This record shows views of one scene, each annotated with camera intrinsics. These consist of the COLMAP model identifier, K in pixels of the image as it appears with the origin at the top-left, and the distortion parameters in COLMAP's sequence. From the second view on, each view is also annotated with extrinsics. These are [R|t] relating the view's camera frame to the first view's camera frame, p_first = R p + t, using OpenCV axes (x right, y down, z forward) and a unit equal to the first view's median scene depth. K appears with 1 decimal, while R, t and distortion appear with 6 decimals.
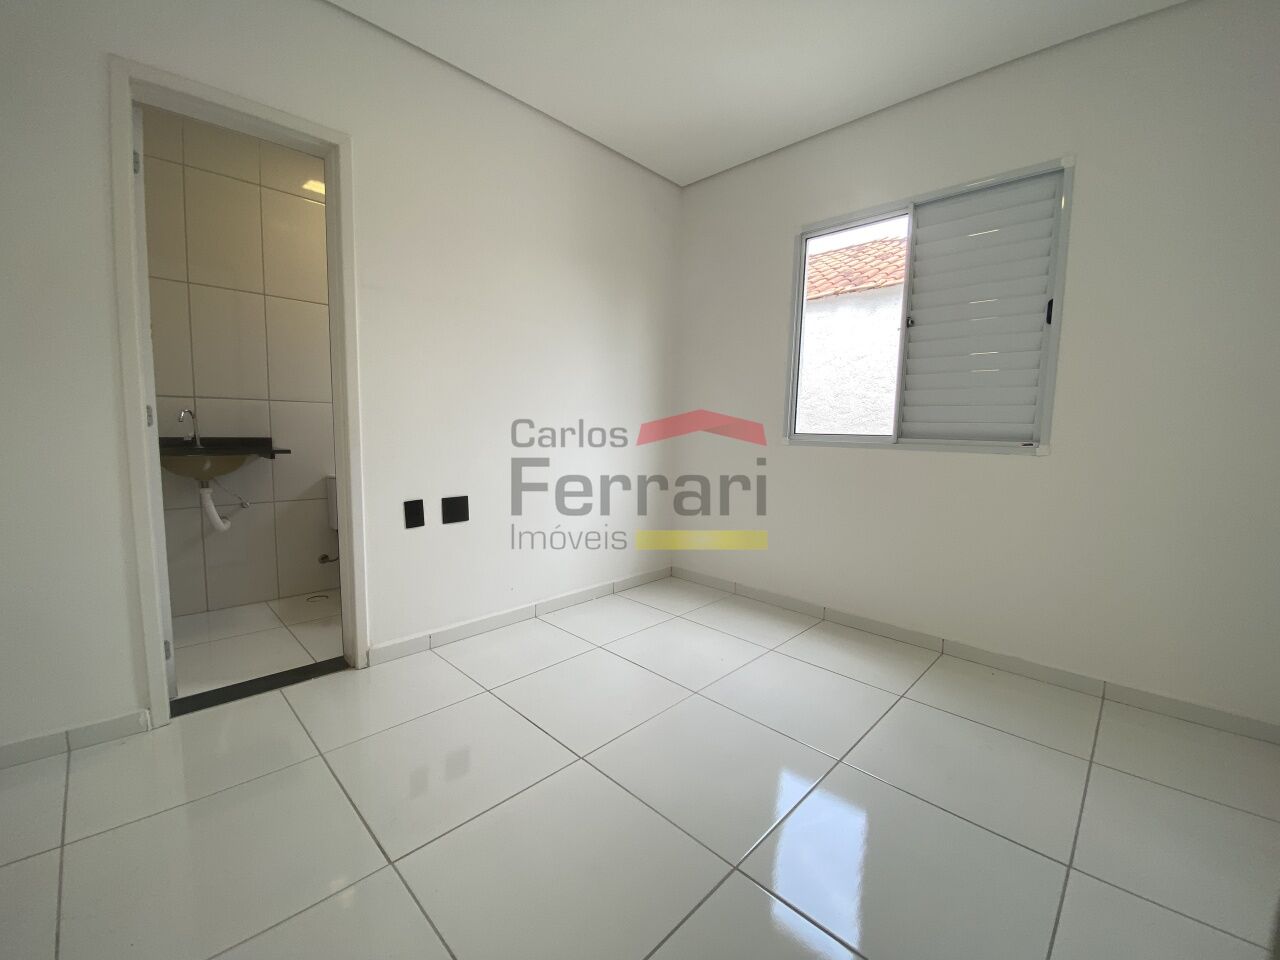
lens RADIAL K [[517.4, 0, 613.2], [0, 517.4, 479.6], [0, 0, 1]] dist [0.000933, -0.004770]
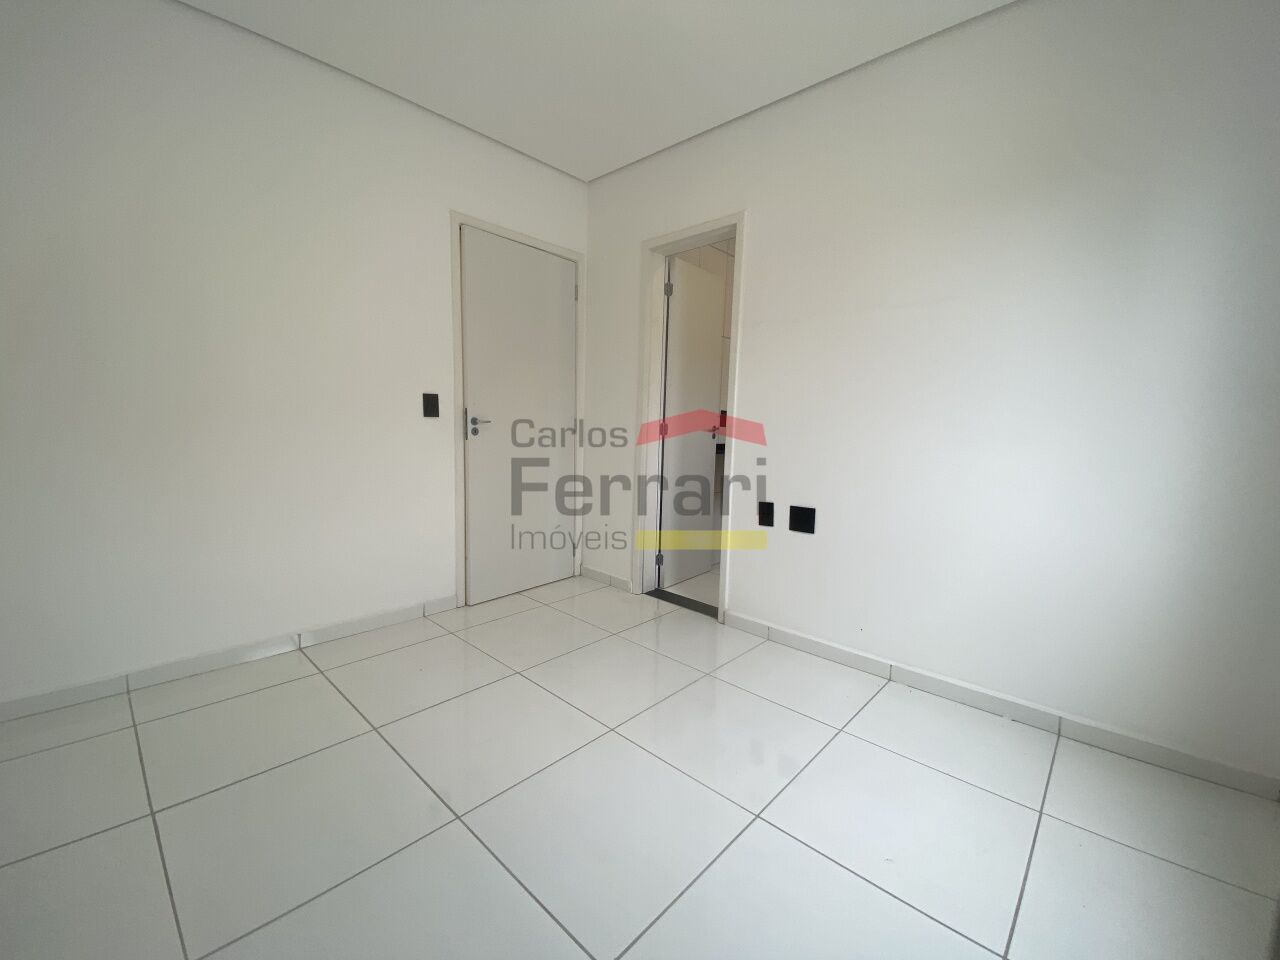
lens RADIAL K [[519.6, 0, 640.0], [0, 519.6, 480.0], [0, 0, 1]] dist [0.001430, -0.009352]
pose [[0.056418, 0.091714, -0.994186, 0.704560], [-0.132635, 0.987635, 0.083583, -0.063403], [0.989558, 0.127148, 0.067884, 0.624788]]
